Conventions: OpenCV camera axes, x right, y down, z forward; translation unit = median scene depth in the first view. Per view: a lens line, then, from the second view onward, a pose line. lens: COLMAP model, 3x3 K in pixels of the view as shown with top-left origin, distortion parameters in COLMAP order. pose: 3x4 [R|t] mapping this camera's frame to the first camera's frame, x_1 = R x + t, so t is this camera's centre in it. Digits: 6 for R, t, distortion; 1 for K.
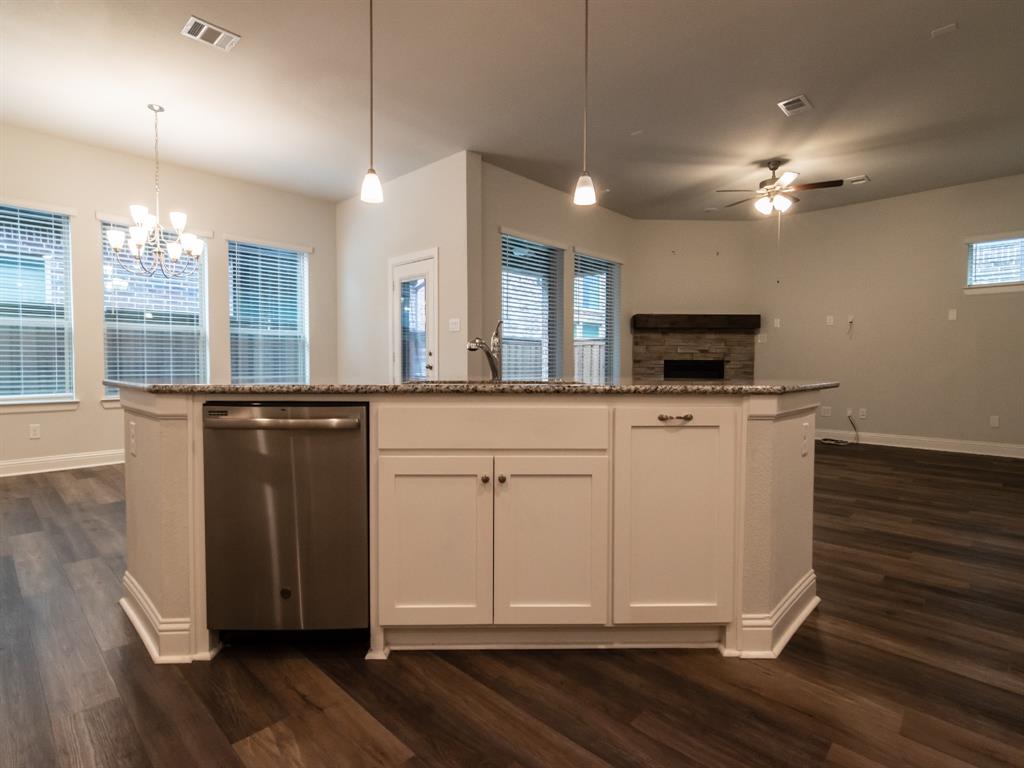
lens RADIAL K [[505.1, 0, 504.1], [0, 505.1, 382.2], [0, 0, 1]] dist [0.002664, -0.000480]
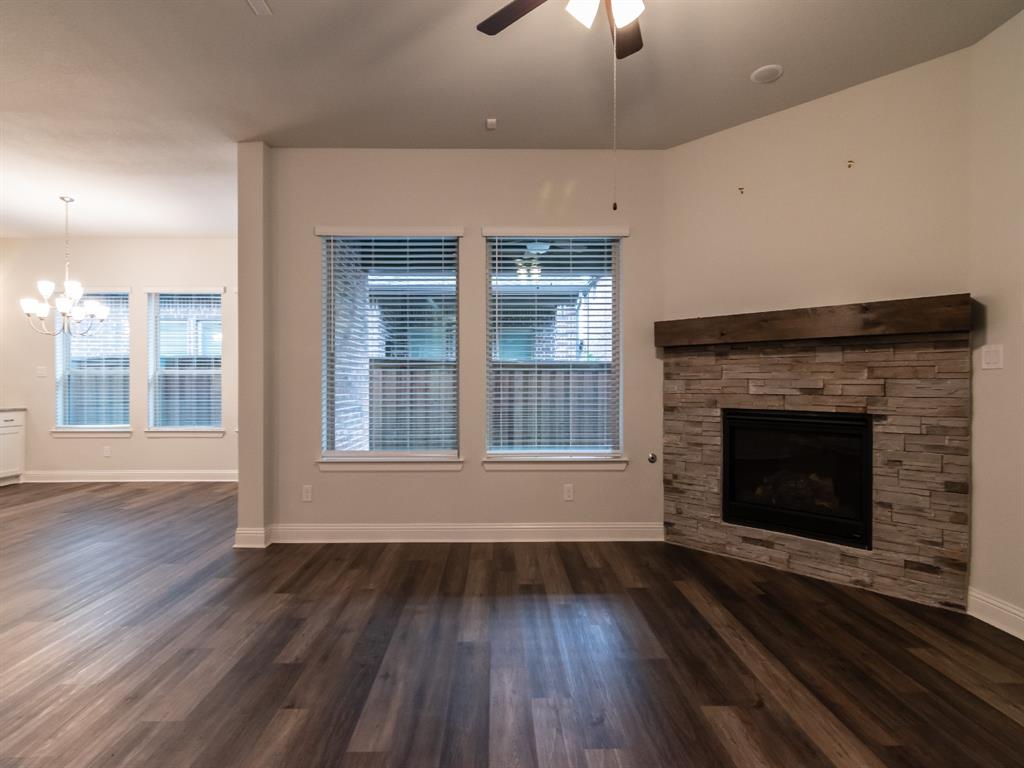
lens RADIAL K [[505.1, 0, 512.2], [0, 505.1, 387.4], [0, 0, 1]] dist [0.002664, -0.000480]
pose [[0.707200, 0.004727, -0.706997, 0.915047], [-0.025009, 0.999519, -0.018334, -0.088058], [0.706571, 0.030647, 0.706979, 0.884281]]
